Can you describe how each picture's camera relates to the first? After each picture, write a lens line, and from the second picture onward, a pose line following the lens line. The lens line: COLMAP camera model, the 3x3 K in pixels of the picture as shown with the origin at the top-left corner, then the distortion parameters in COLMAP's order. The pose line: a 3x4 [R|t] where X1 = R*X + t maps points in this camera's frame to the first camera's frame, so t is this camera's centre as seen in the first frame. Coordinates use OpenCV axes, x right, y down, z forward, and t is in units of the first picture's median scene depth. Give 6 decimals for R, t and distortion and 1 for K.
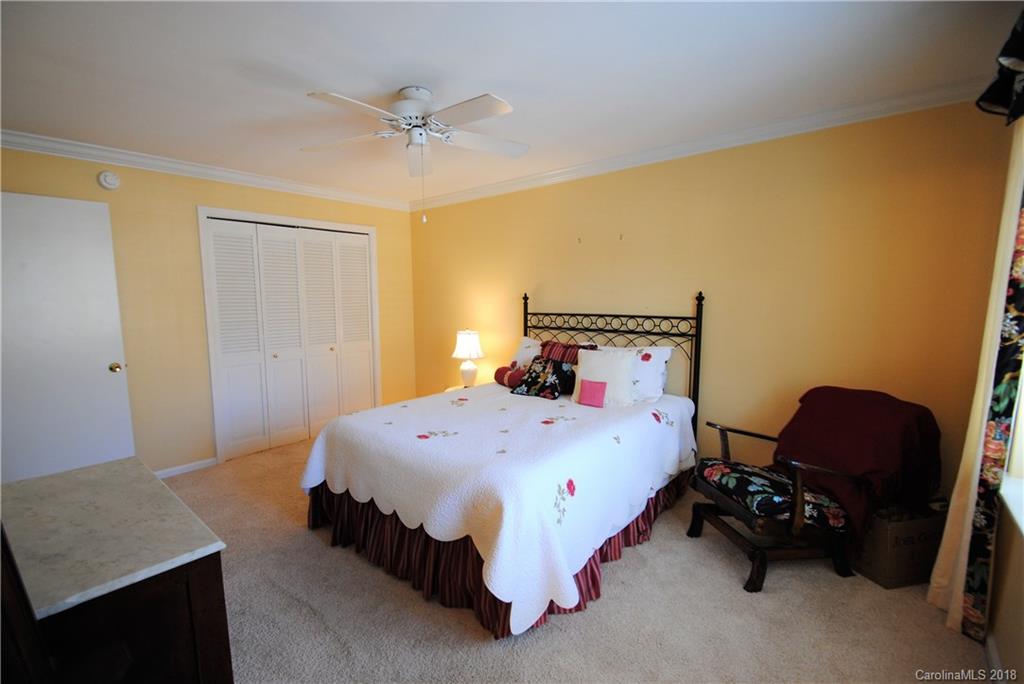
lens RADIAL K [[463.6, 0, 500.5], [0, 463.6, 345.5], [0, 0, 1]] dist [0.022707, -0.021645]
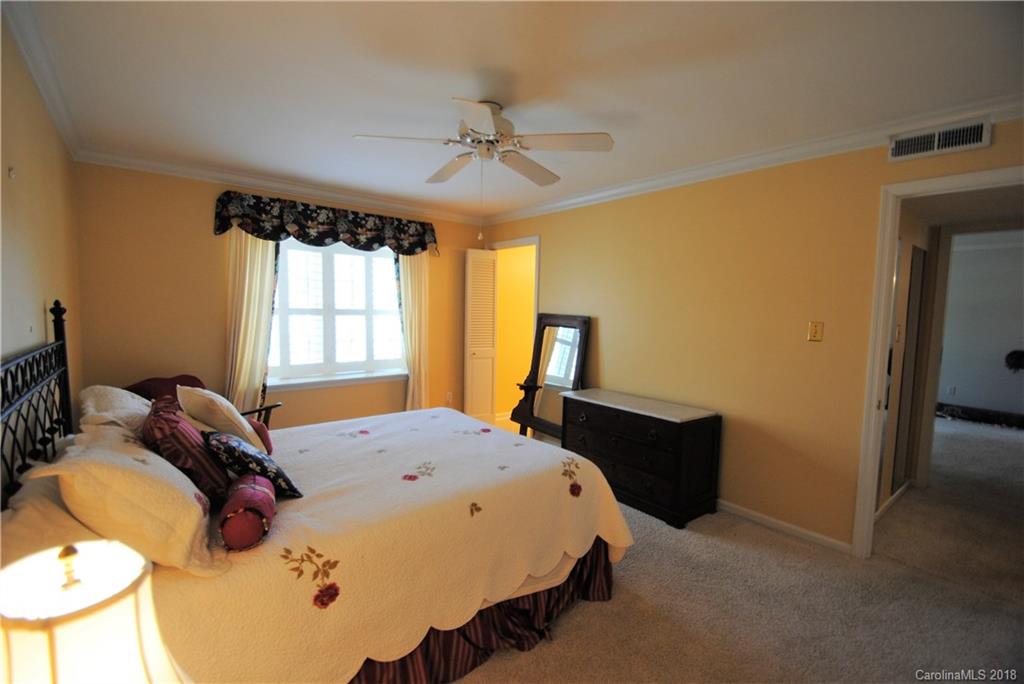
lens RADIAL K [[448.6, 0, 497.1], [0, 448.6, 345.2], [0, 0, 1]] dist [0.016758, -0.016511]
pose [[-0.978667, -0.027771, 0.203565, -0.293128], [0.011030, 0.982291, 0.187036, -0.157869], [-0.205155, 0.185291, -0.961030, 1.428294]]
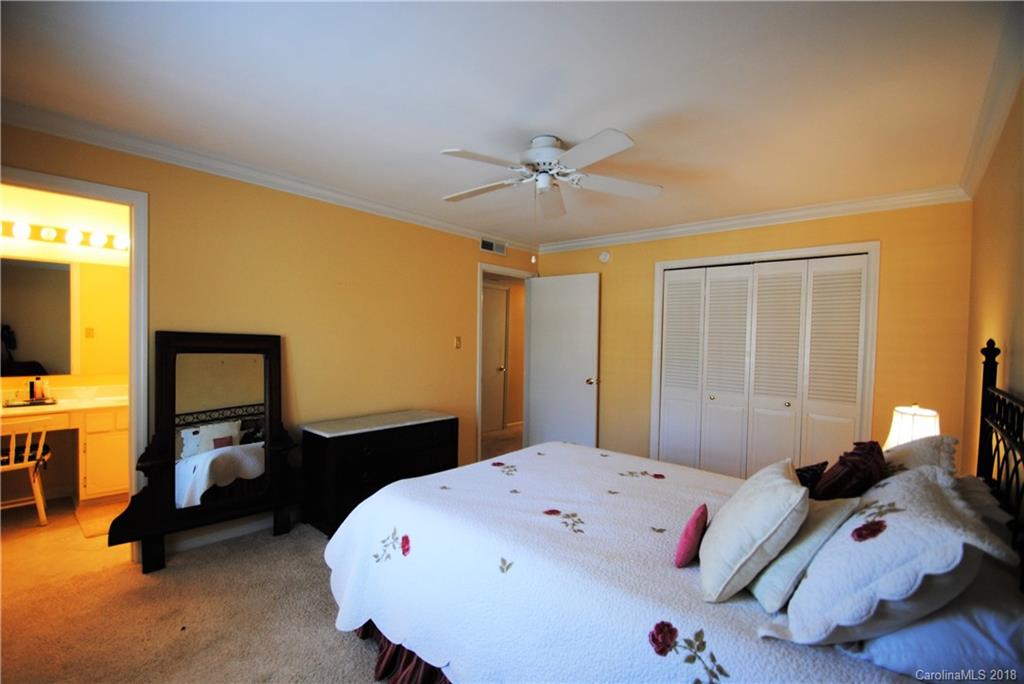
lens RADIAL K [[463.6, 0, 500.5], [0, 463.6, 345.5], [0, 0, 1]] dist [0.022707, -0.021645]
pose [[-0.036128, 0.032862, -0.998807, 0.622287], [-0.129974, 0.990816, 0.037300, -0.080296], [0.990859, 0.131166, -0.031525, 0.701626]]
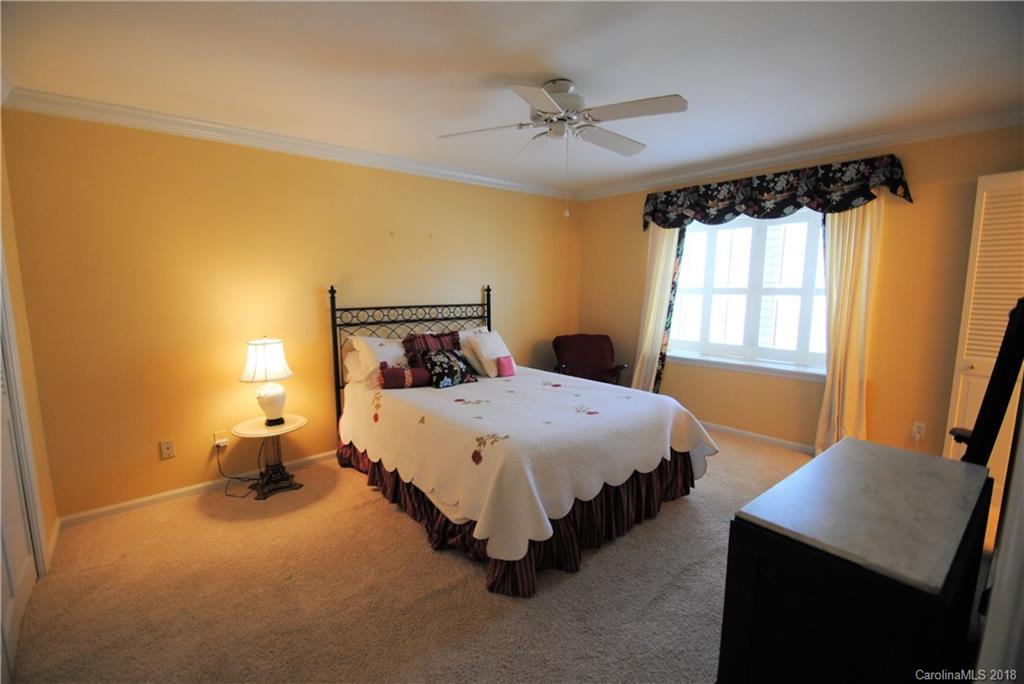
lens RADIAL K [[448.6, 0, 497.1], [0, 448.6, 345.2], [0, 0, 1]] dist [0.016758, -0.016511]
pose [[0.178043, -0.123198, 0.976280, -0.869927], [0.110490, 0.988361, 0.104572, -0.072546], [-0.977800, 0.089251, 0.189583, 0.703252]]
